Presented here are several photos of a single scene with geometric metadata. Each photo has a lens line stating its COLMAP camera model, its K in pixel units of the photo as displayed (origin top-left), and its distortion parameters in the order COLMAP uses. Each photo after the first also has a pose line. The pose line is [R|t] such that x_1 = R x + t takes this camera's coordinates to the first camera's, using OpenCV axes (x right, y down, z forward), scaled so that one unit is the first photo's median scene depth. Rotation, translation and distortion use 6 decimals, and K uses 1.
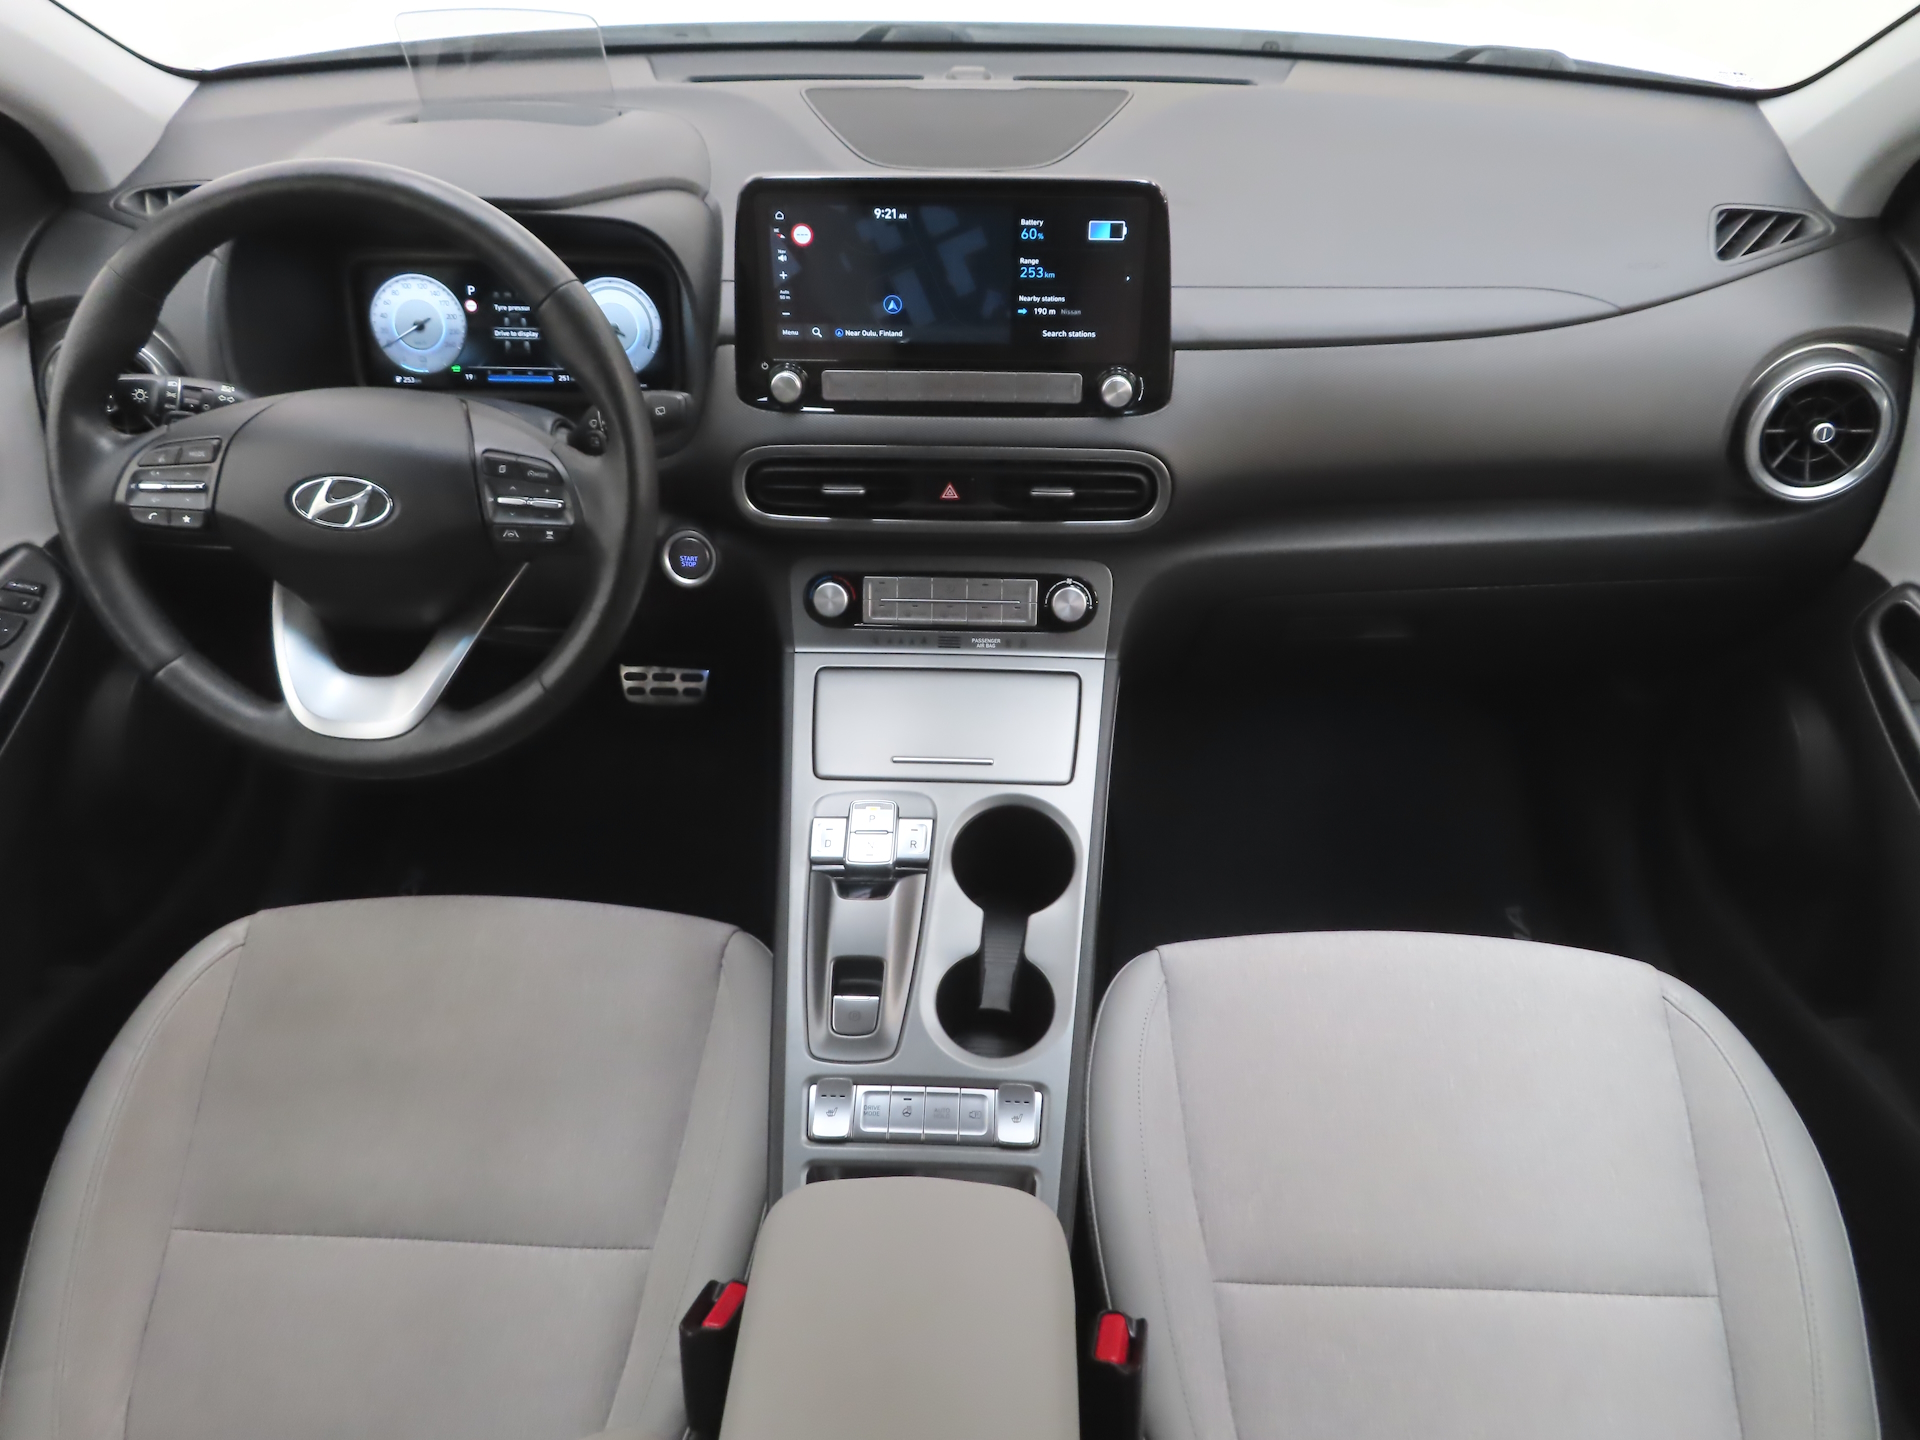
lens RADIAL K [[1359.6, 0, 957.1], [0, 1359.6, 717.0], [0, 0, 1]] dist [-0.013483, 0.008789]
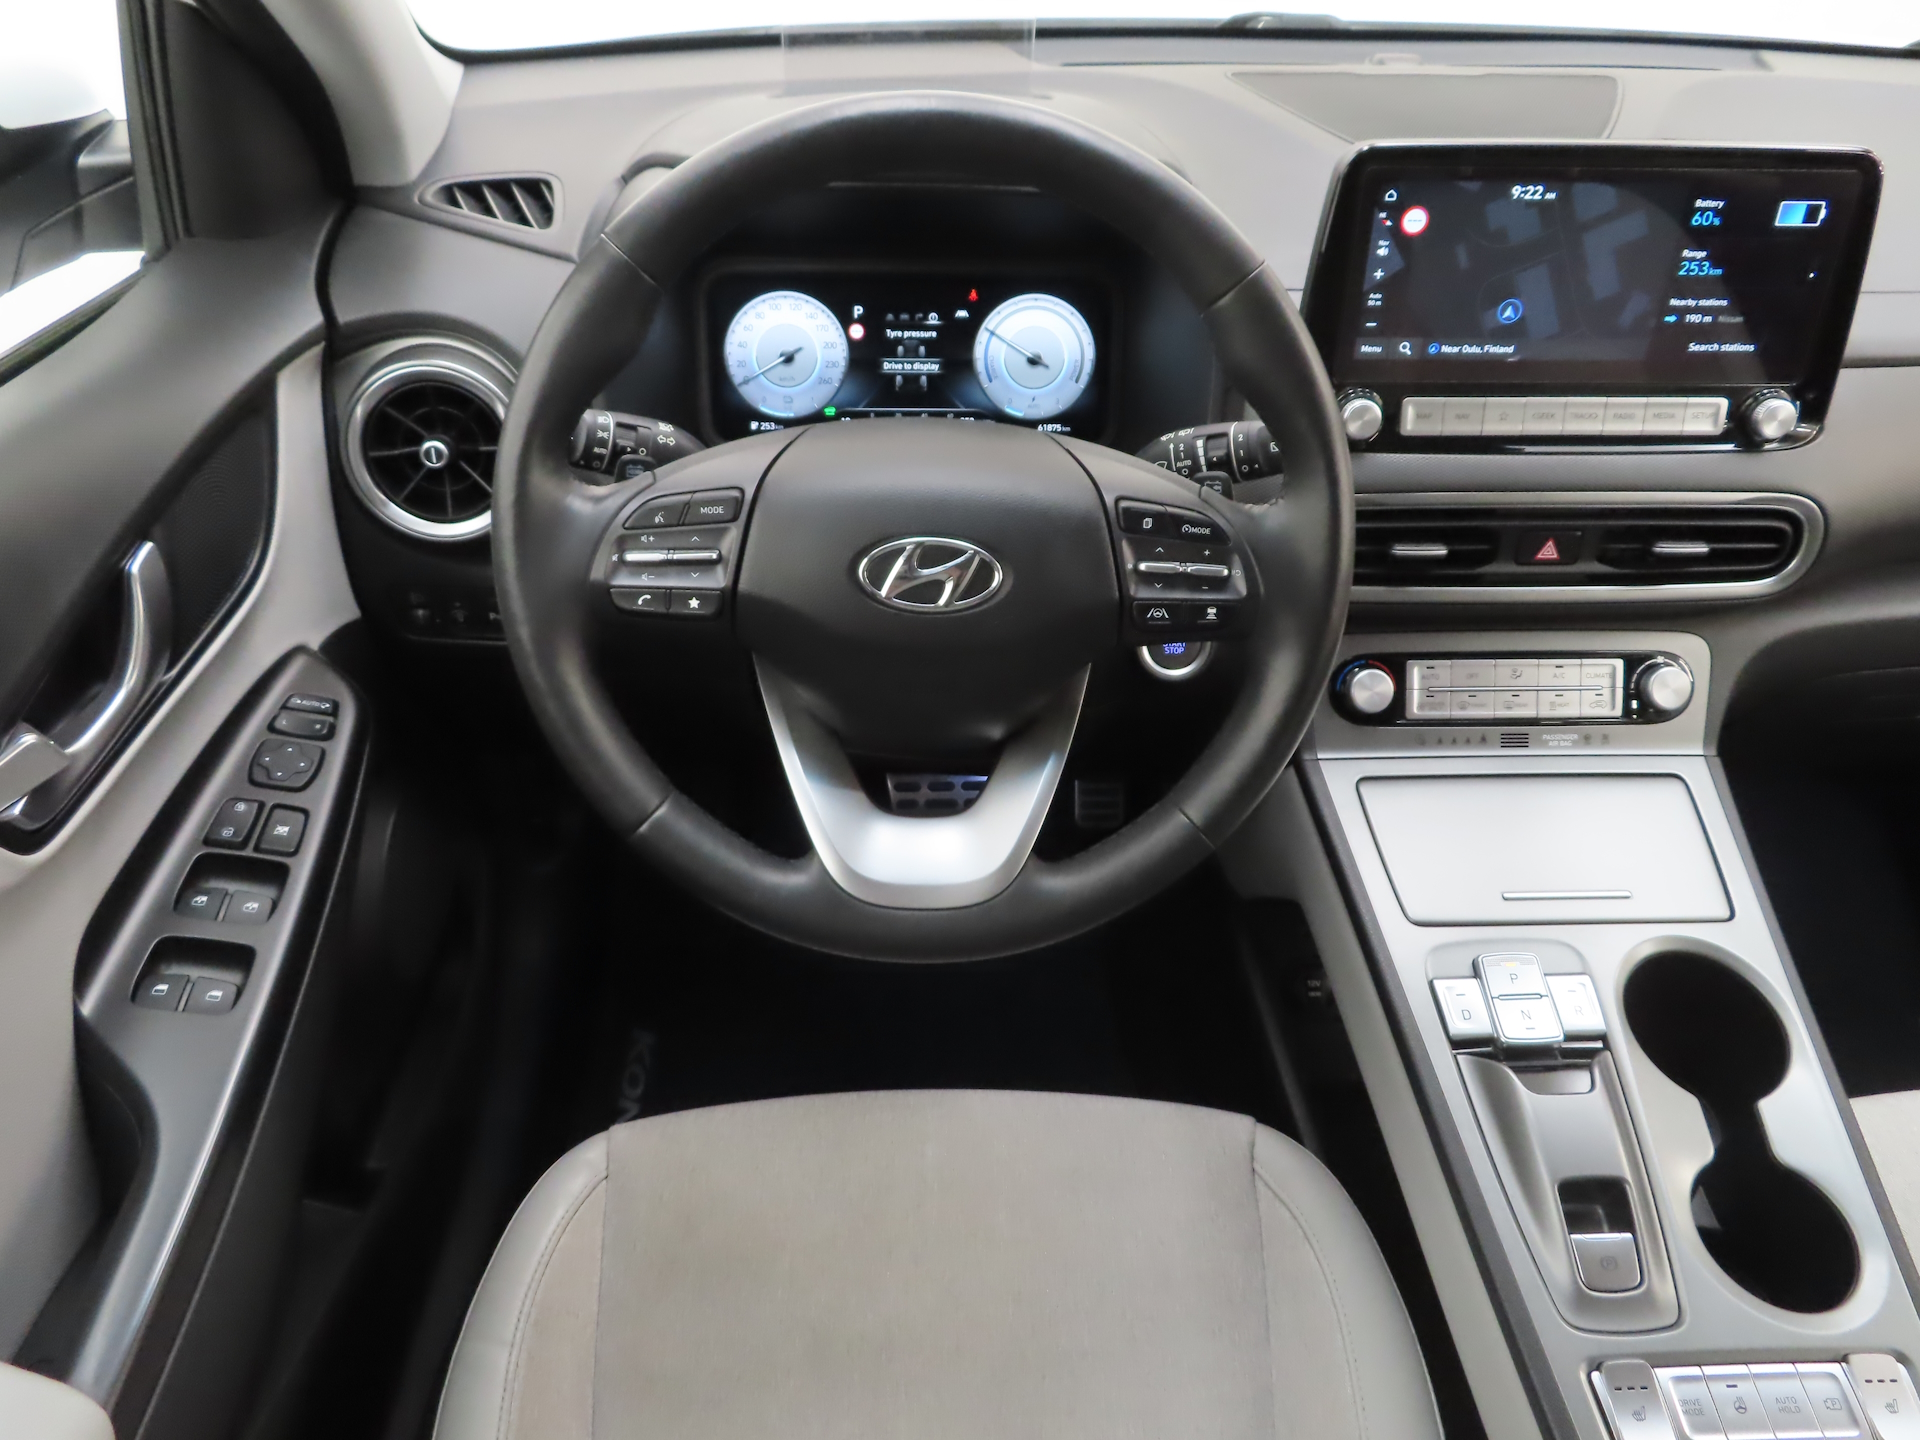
lens RADIAL K [[1359.6, 0, 964.5], [0, 1359.6, 721.5], [0, 0, 1]] dist [-0.013483, 0.008789]
pose [[0.997034, -0.029874, 0.070928, -0.415264], [0.033773, 0.997947, -0.054422, -0.036989], [-0.069157, 0.056656, 0.995996, 0.257466]]
